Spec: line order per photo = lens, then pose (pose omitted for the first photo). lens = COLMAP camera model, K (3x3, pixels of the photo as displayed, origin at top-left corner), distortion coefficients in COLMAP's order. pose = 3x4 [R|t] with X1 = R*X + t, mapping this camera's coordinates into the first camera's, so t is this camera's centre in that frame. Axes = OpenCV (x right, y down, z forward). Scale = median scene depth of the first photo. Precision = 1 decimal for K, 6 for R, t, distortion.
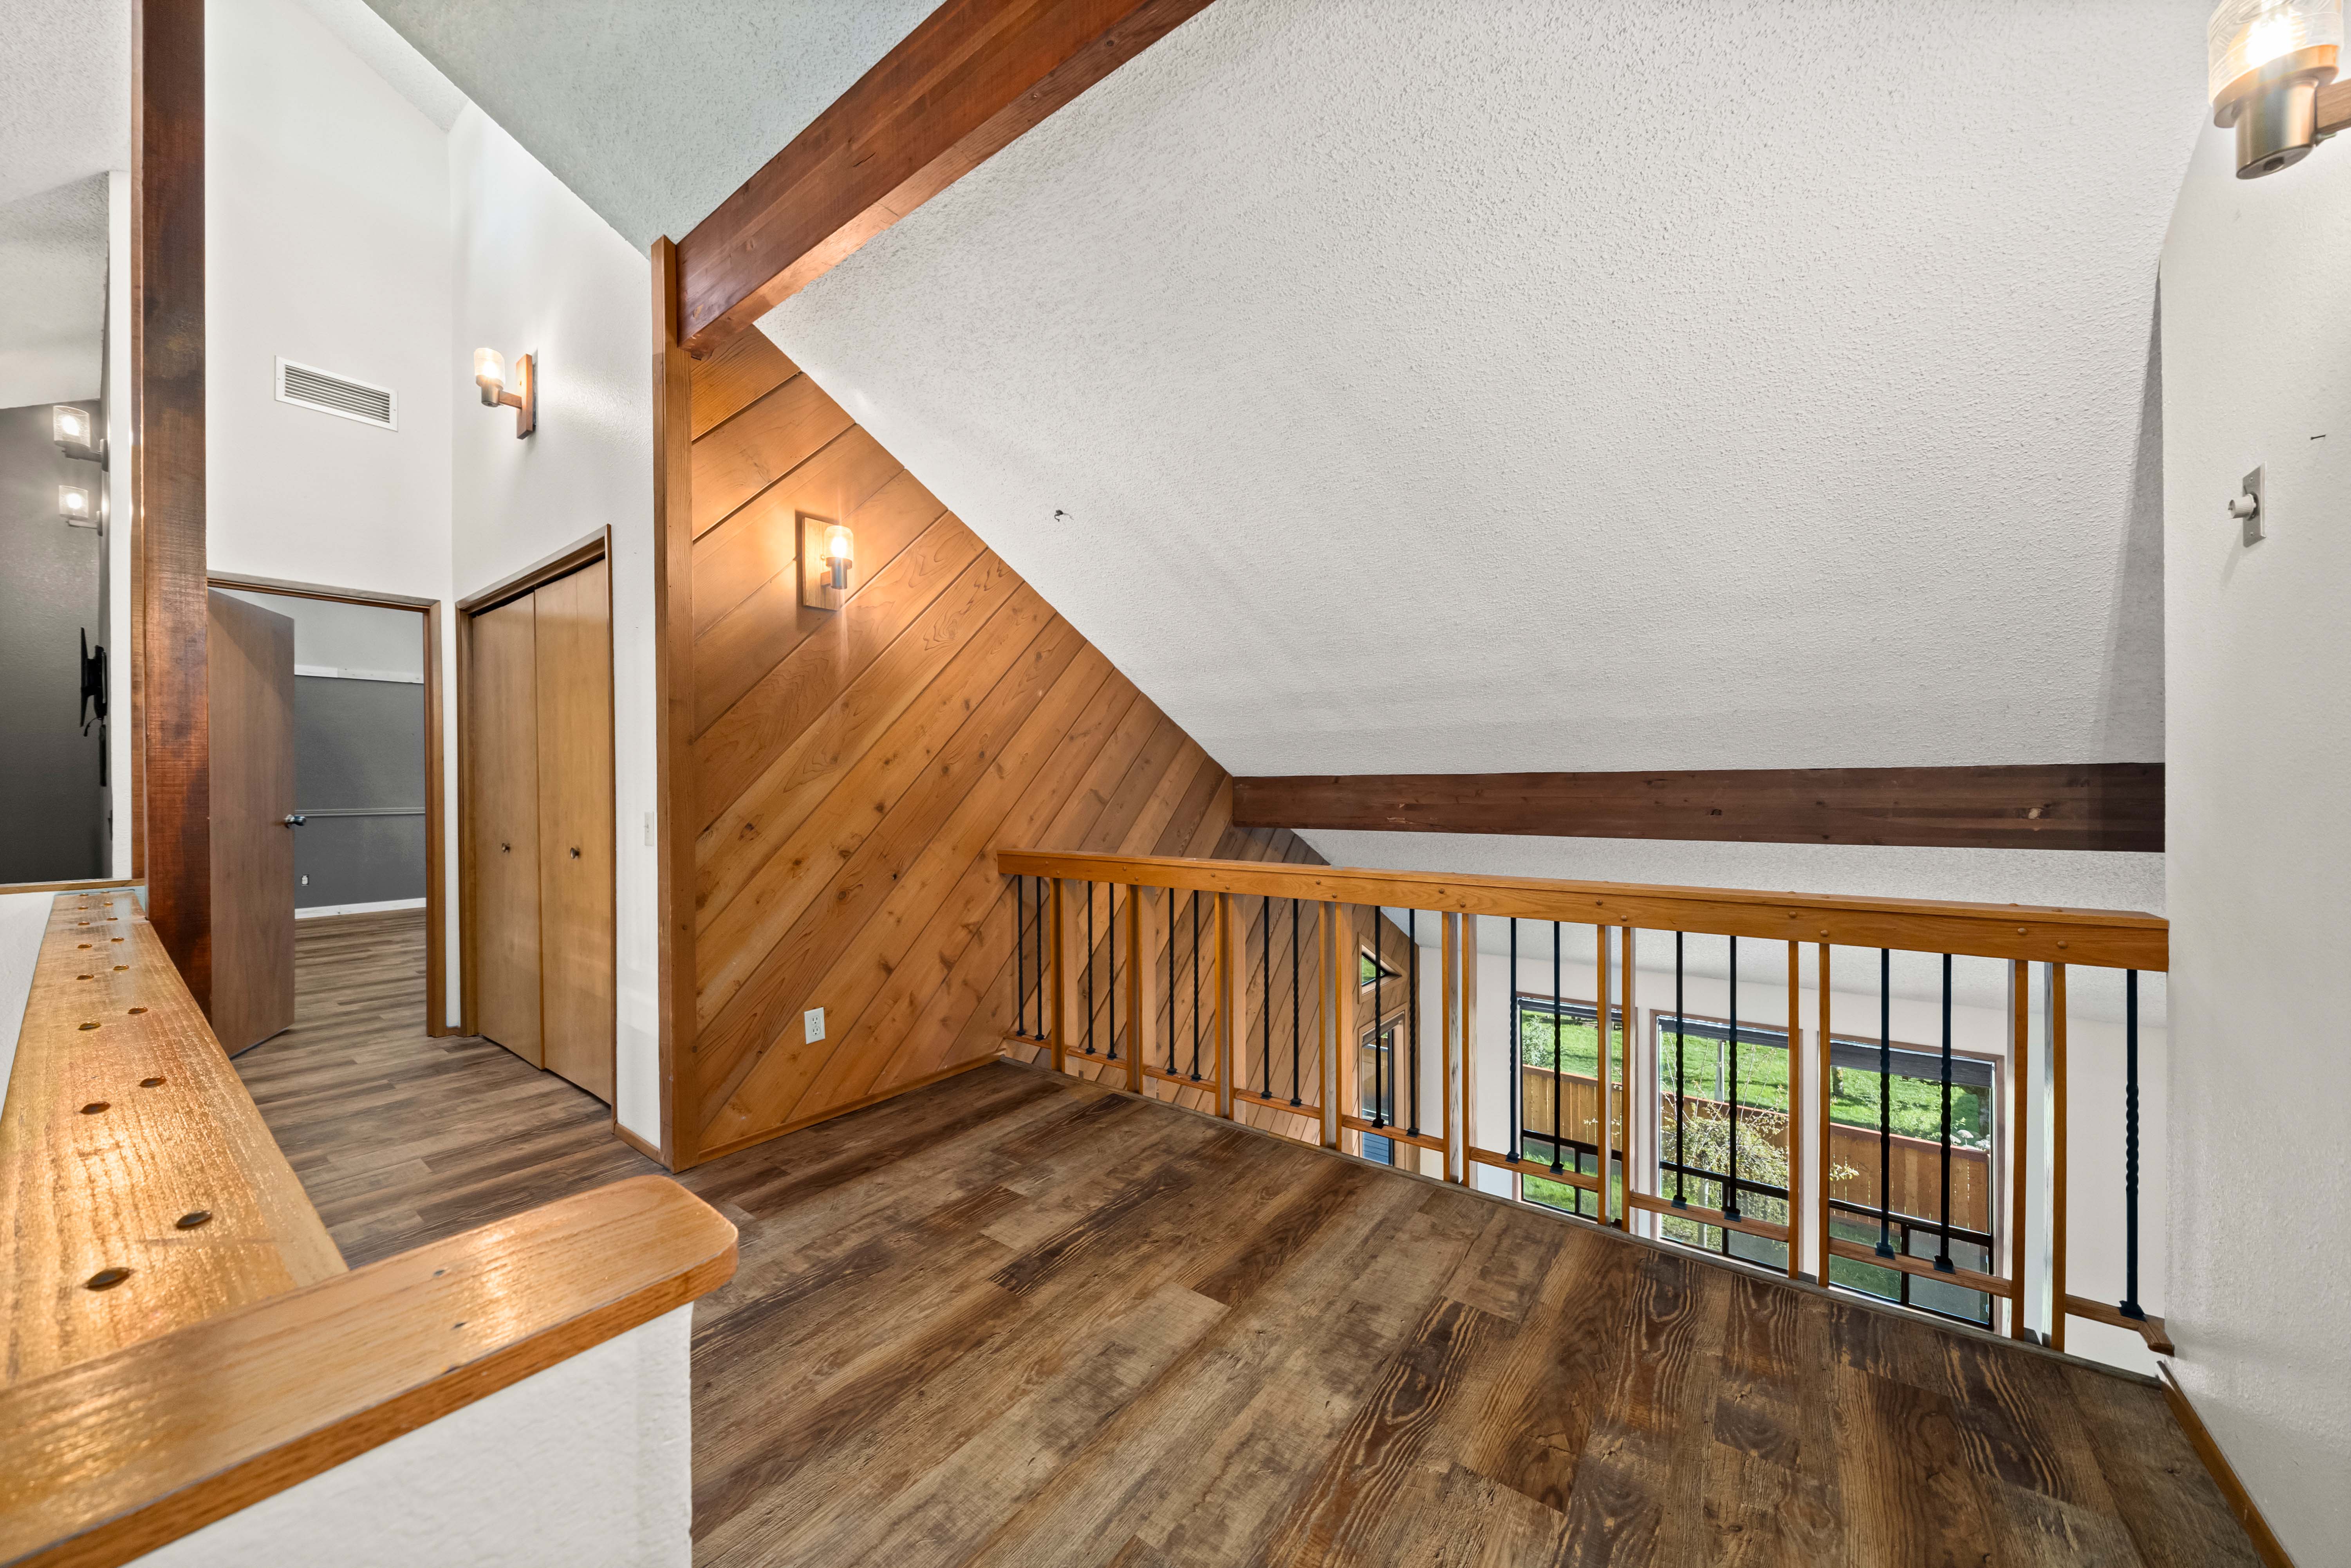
lens RADIAL K [[818.1, 0, 1173.0], [0, 818.1, 787.8], [0, 0, 1]] dist [-0.006101, -0.000056]
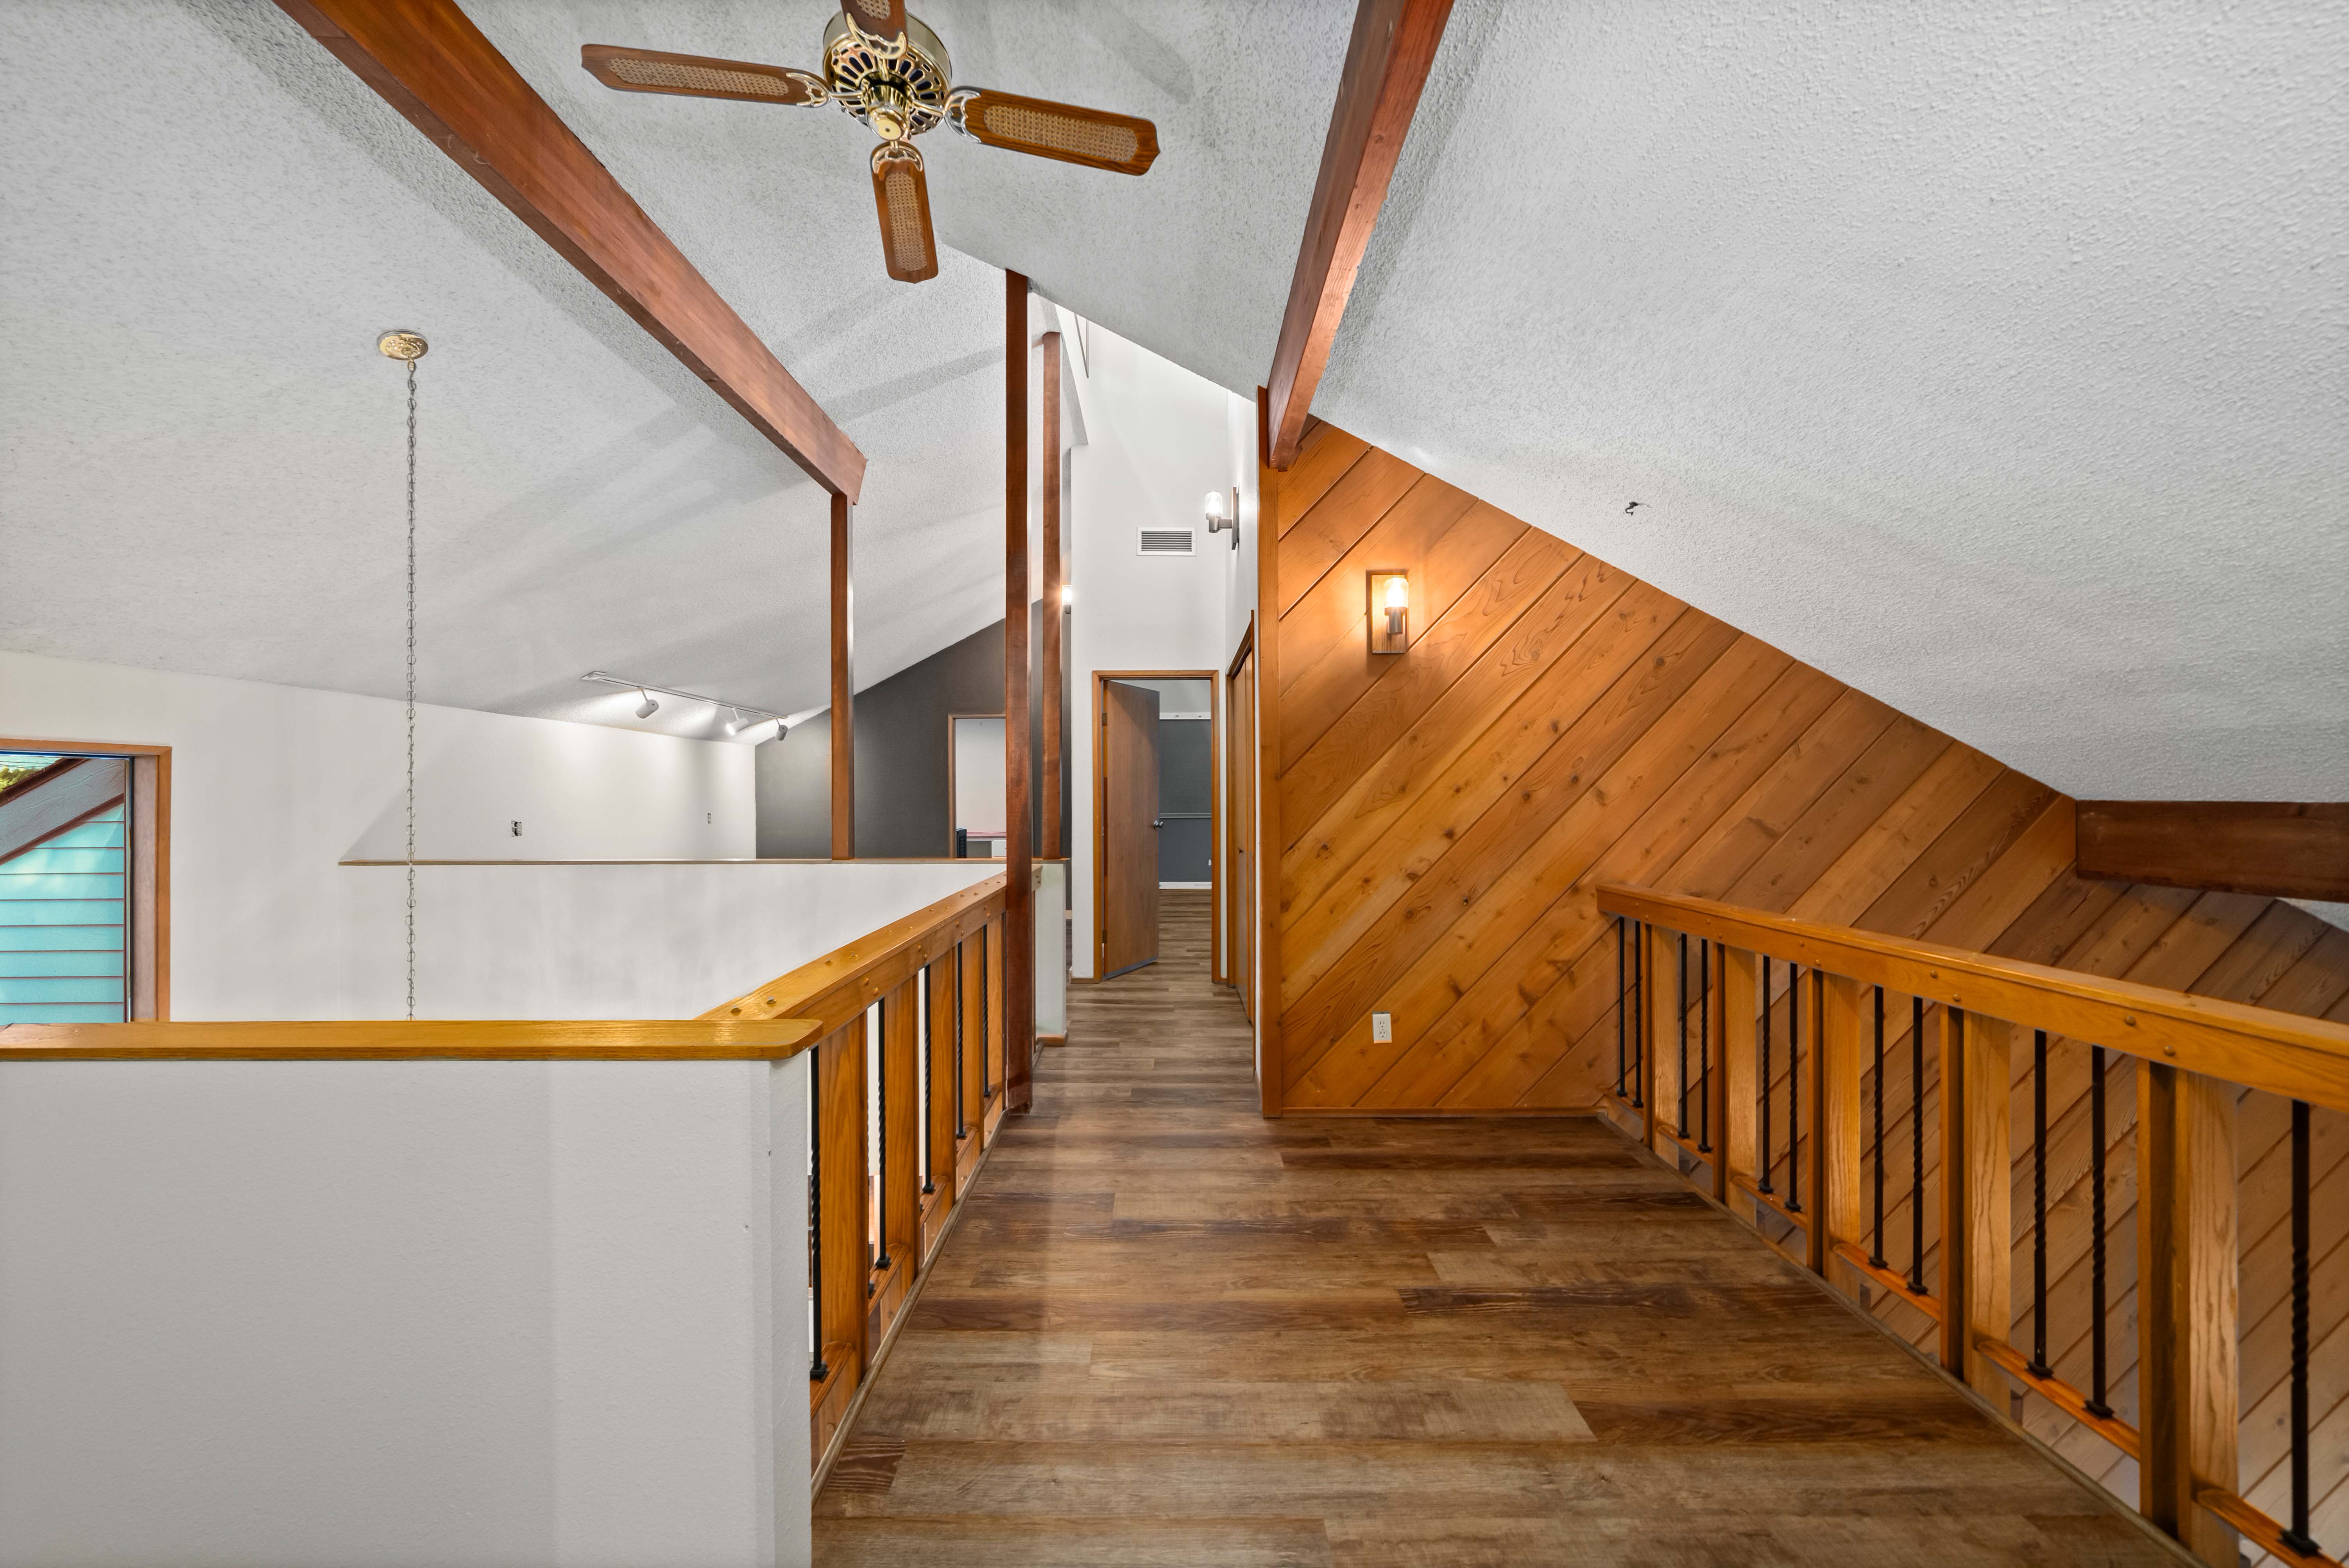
lens RADIAL K [[875.8, 0, 1174.0], [0, 875.8, 790.4], [0, 0, 1]] dist [-0.003927, -0.000235]
pose [[0.606345, 0.002275, -0.795198, 0.326776], [-0.004844, 0.999988, -0.000833, -0.030231], [0.795187, 0.004357, 0.606349, 0.048388]]
